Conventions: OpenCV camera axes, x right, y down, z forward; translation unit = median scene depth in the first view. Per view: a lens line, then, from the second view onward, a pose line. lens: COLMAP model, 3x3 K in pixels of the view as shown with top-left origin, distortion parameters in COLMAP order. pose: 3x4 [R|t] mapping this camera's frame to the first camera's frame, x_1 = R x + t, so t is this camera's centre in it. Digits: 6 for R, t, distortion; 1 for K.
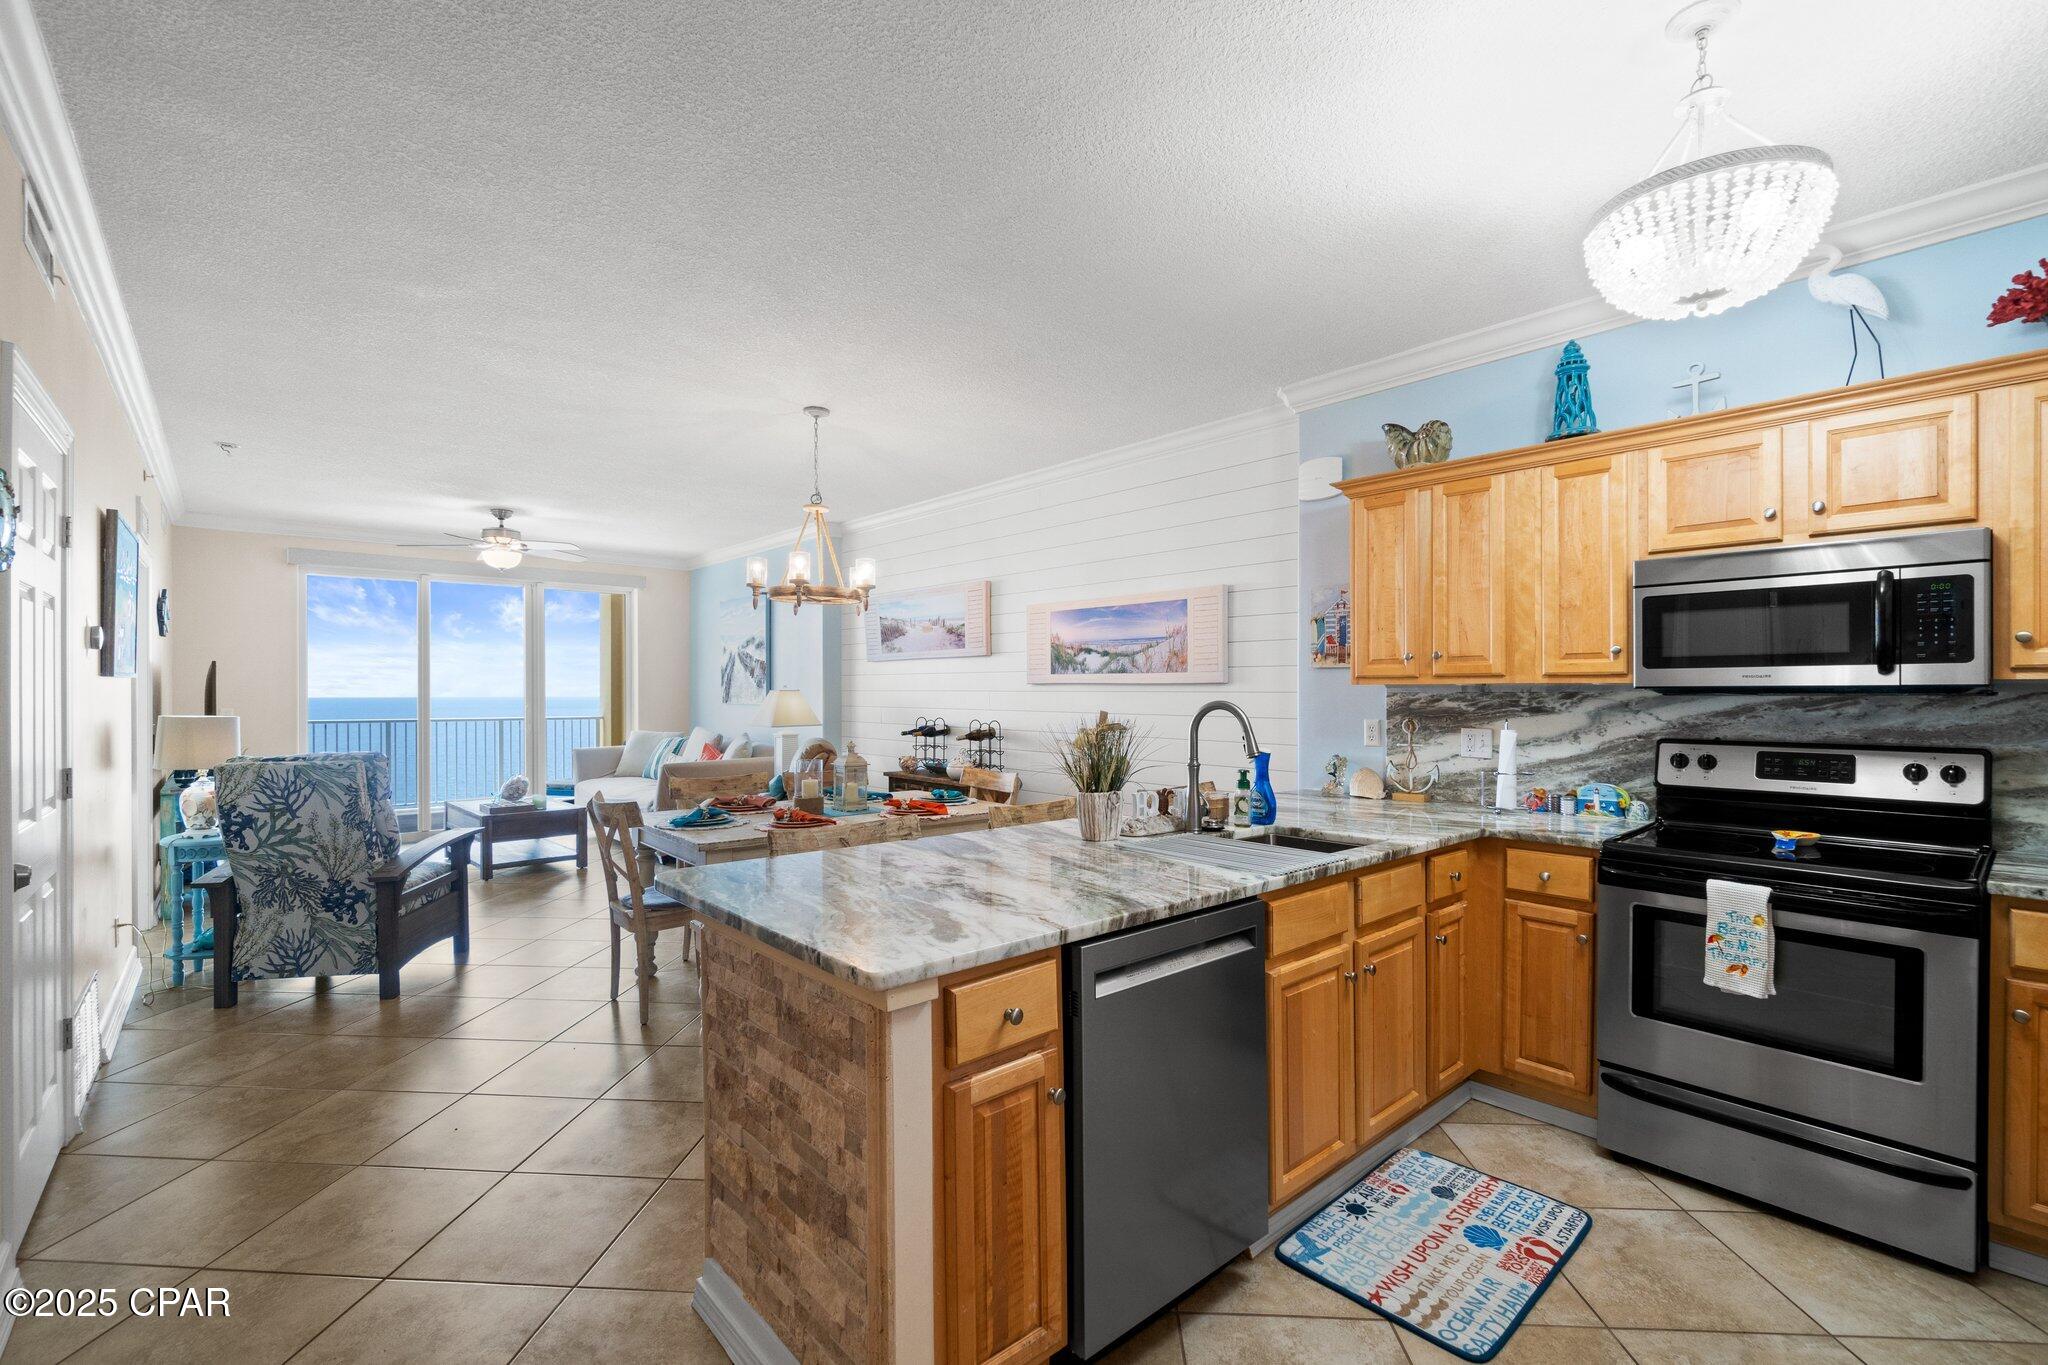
lens RADIAL K [[899.1, 0, 1020.3], [0, 899.1, 693.4], [0, 0, 1]] dist [0.000864, -0.001165]
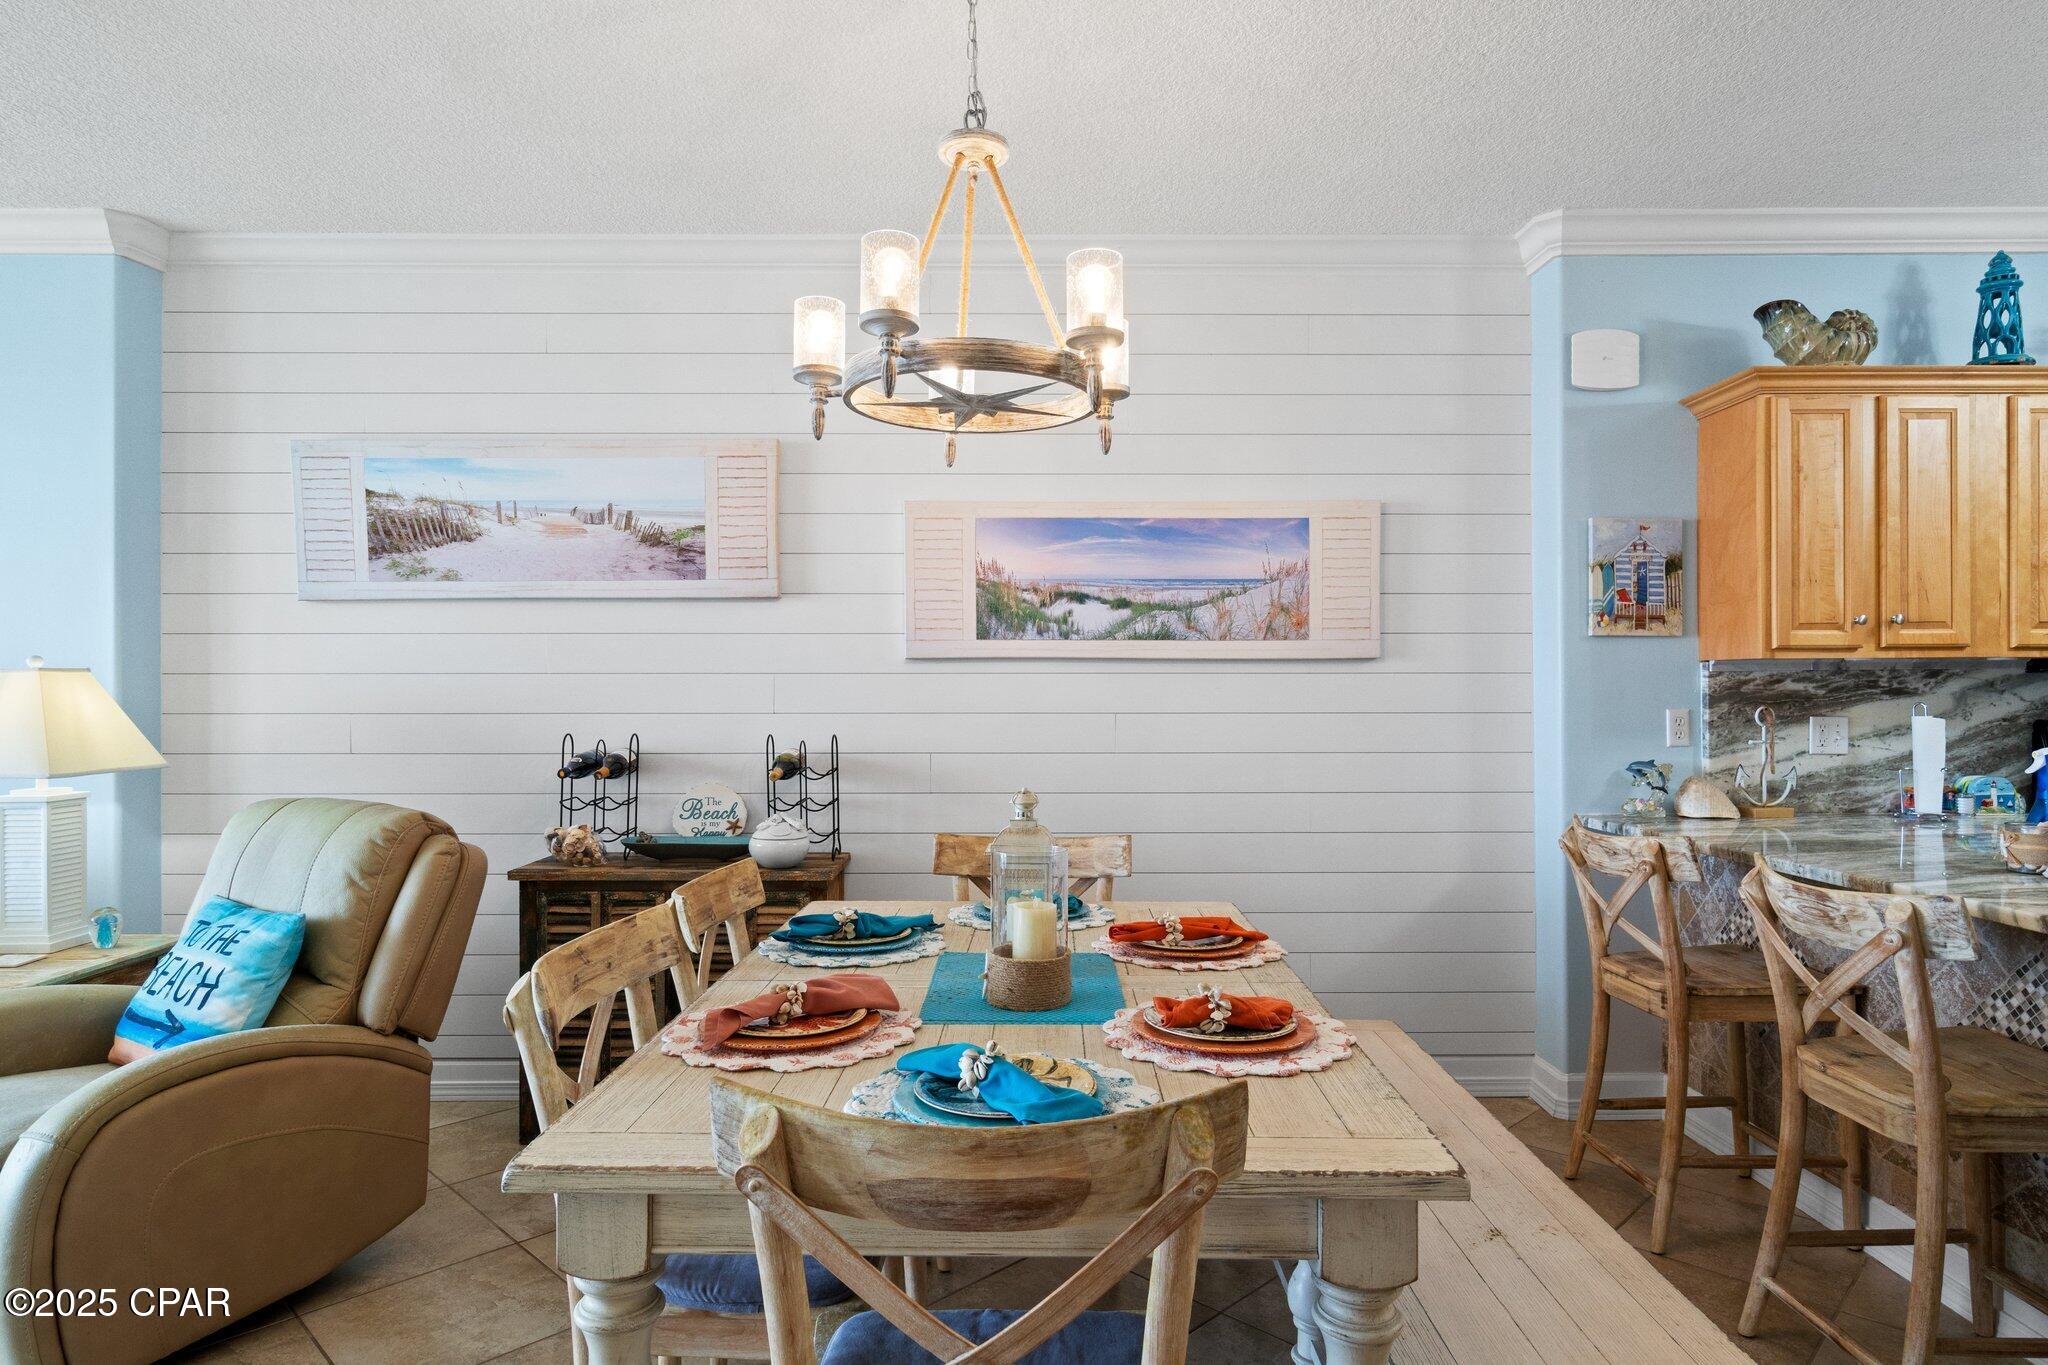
lens RADIAL K [[1166.7, 0, 1021.4], [0, 1166.7, 693.9], [0, 0, 1]] dist [-0.003681, 0.001295]
pose [[0.654923, -0.002236, 0.755692, -0.601559], [0.005095, 0.999986, -0.001457, 0.014269], [-0.755678, 0.004805, 0.654926, 0.724501]]
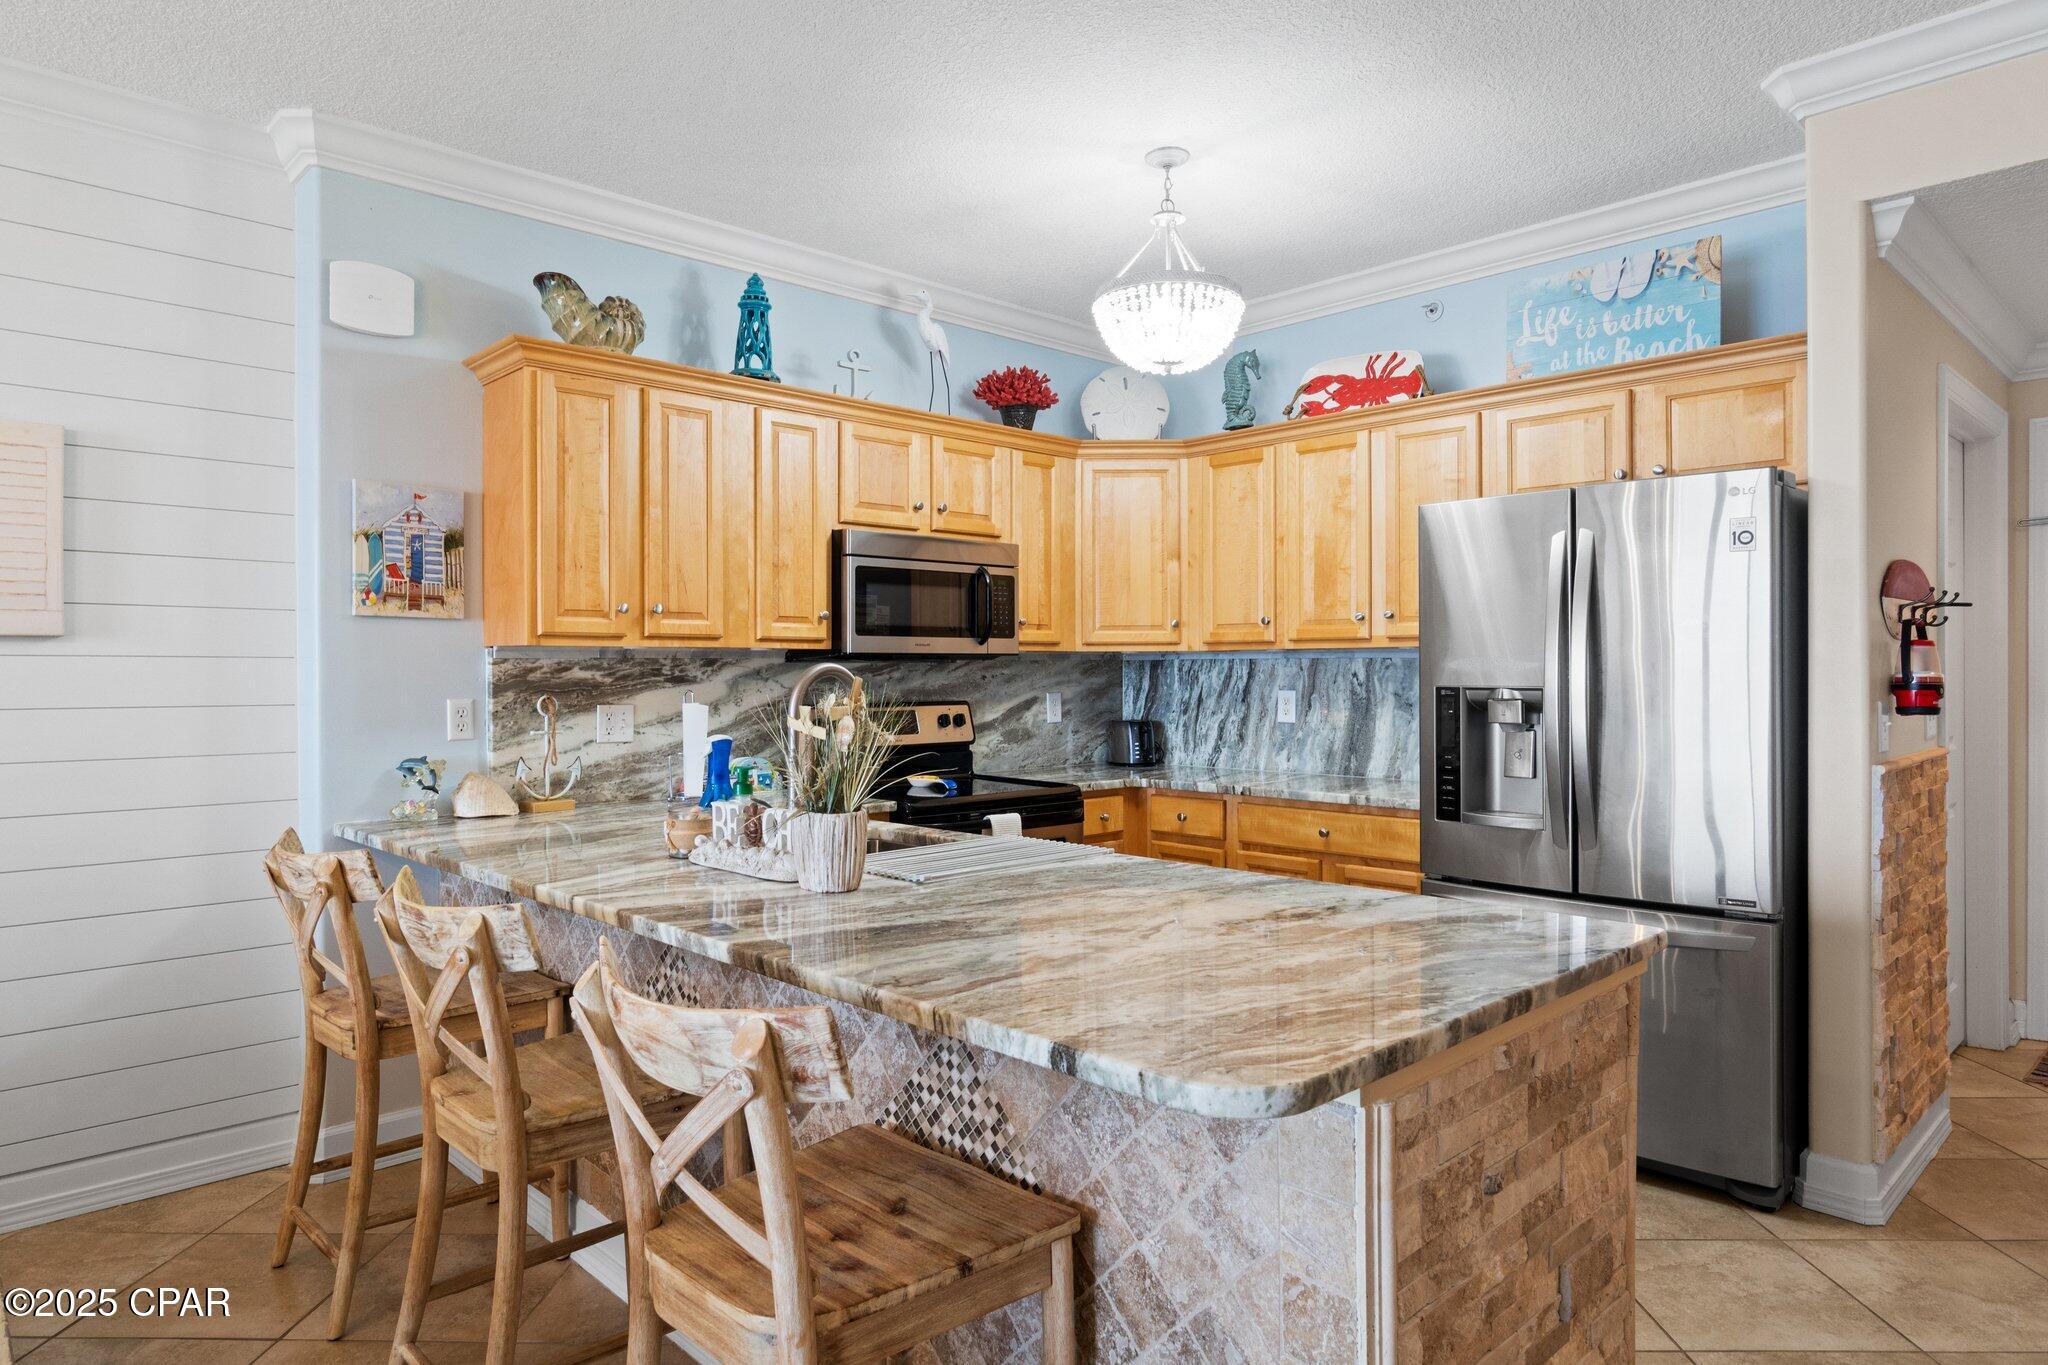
lens RADIAL K [[1229.2, 0, 1019.6], [0, 1229.2, 680.5], [0, 0, 1]] dist [-0.007572, 0.001794]
pose [[-0.048625, -0.006457, 0.998796, -0.479285], [0.004263, 0.999969, 0.006672, 0.010341], [-0.998808, 0.004582, -0.048596, 0.586384]]
